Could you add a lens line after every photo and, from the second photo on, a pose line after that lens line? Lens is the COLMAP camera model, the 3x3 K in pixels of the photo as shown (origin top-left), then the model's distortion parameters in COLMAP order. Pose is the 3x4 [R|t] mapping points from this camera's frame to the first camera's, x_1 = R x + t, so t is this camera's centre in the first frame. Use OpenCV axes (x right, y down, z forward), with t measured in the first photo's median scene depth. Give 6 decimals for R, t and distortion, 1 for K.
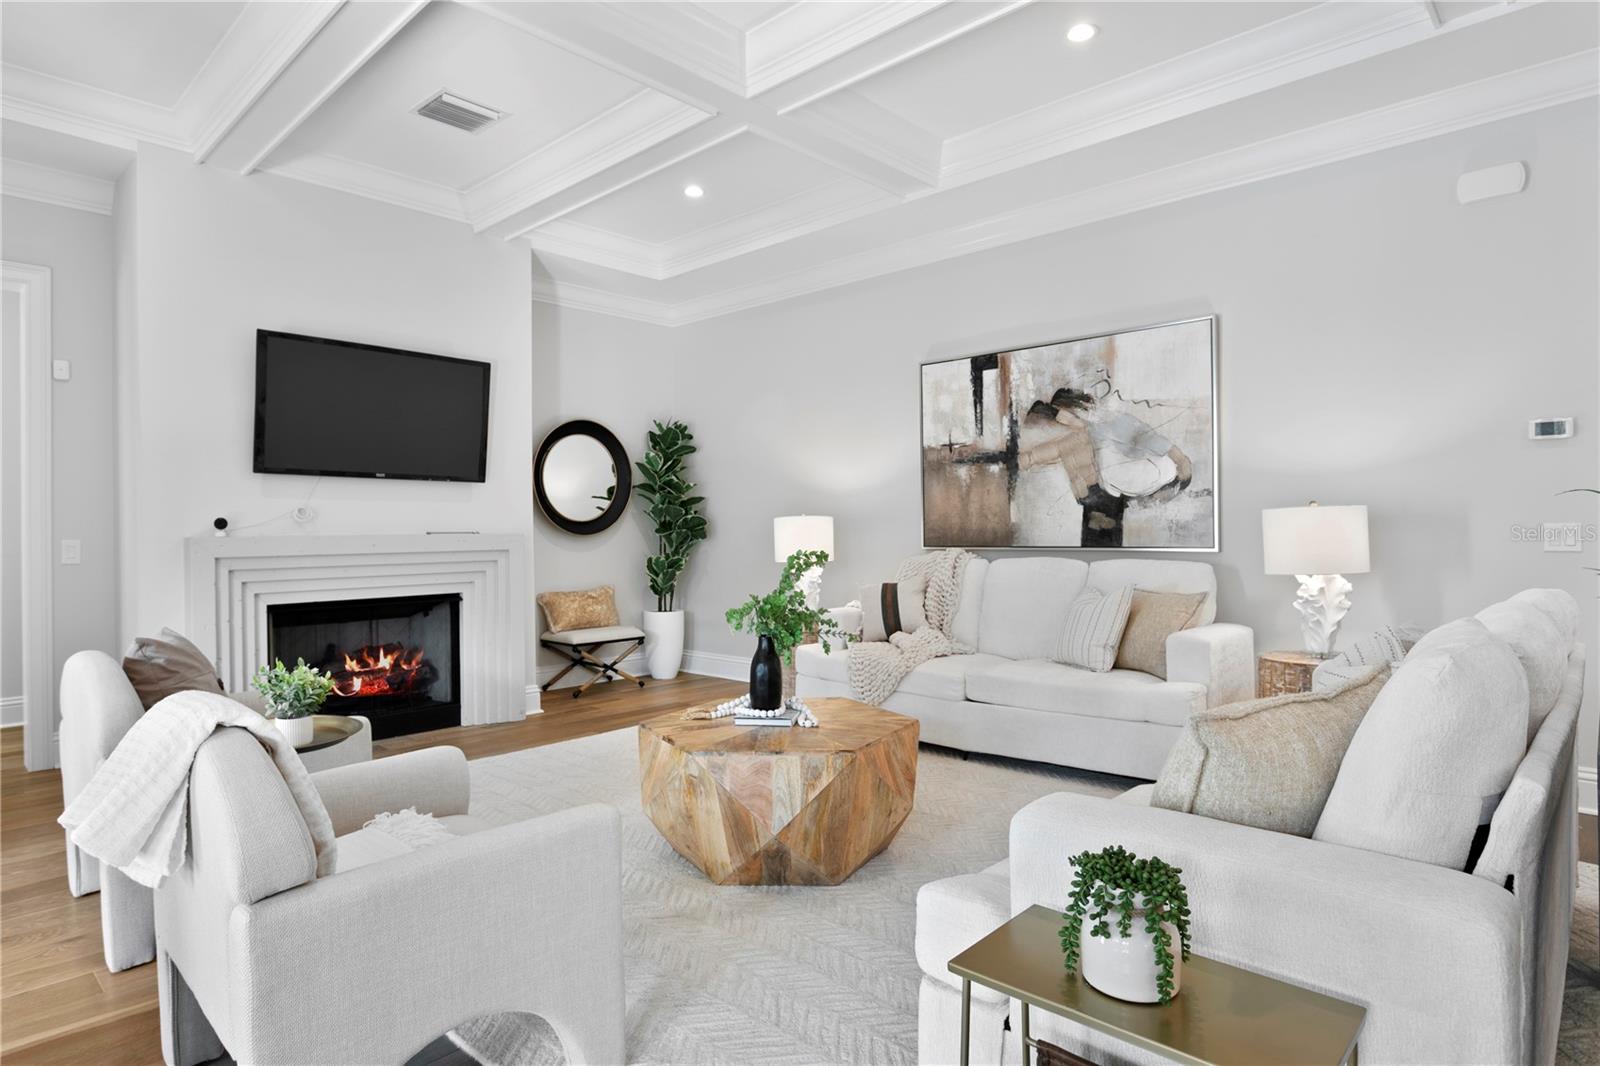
lens RADIAL K [[874.9, 0, 776.1], [0, 874.9, 530.7], [0, 0, 1]] dist [-0.008693, 0.002051]
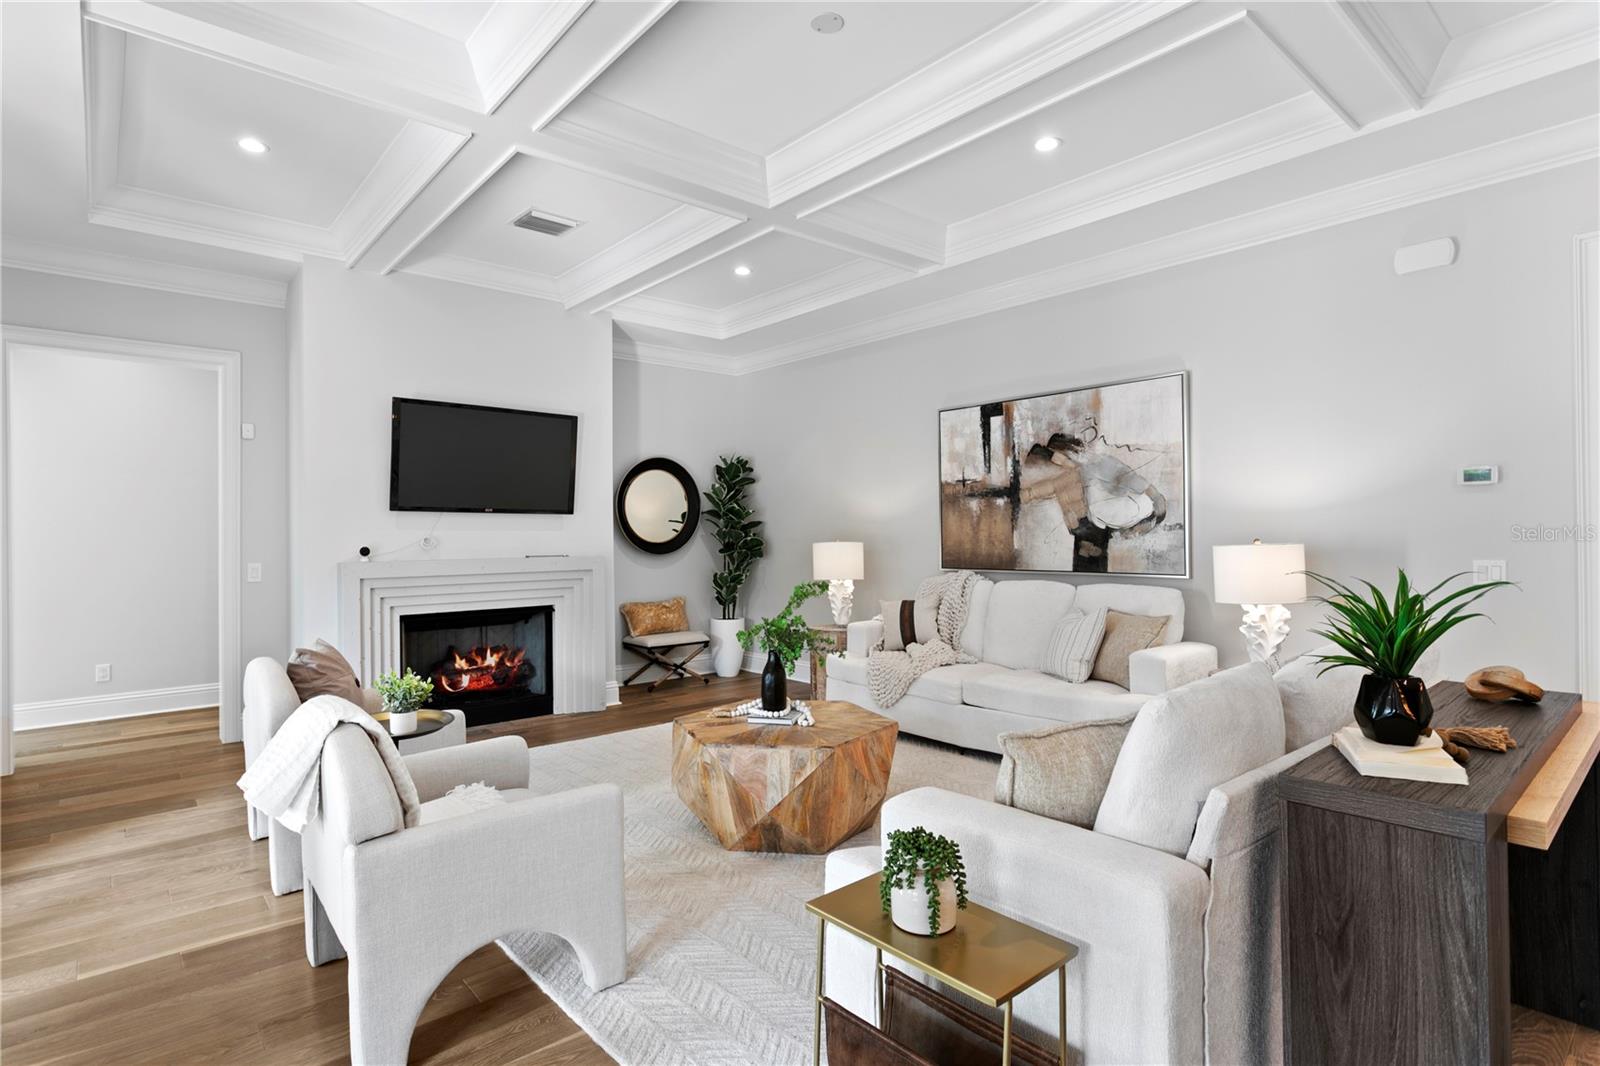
lens RADIAL K [[796.9, 0, 779.9], [0, 796.9, 530.1], [0, 0, 1]] dist [-0.003644, 0.004390]
pose [[0.994735, 0.000493, -0.102475, 0.082423], [-0.001145, 0.999979, -0.006307, -0.032361], [0.102470, 0.006391, 0.994716, -0.090744]]
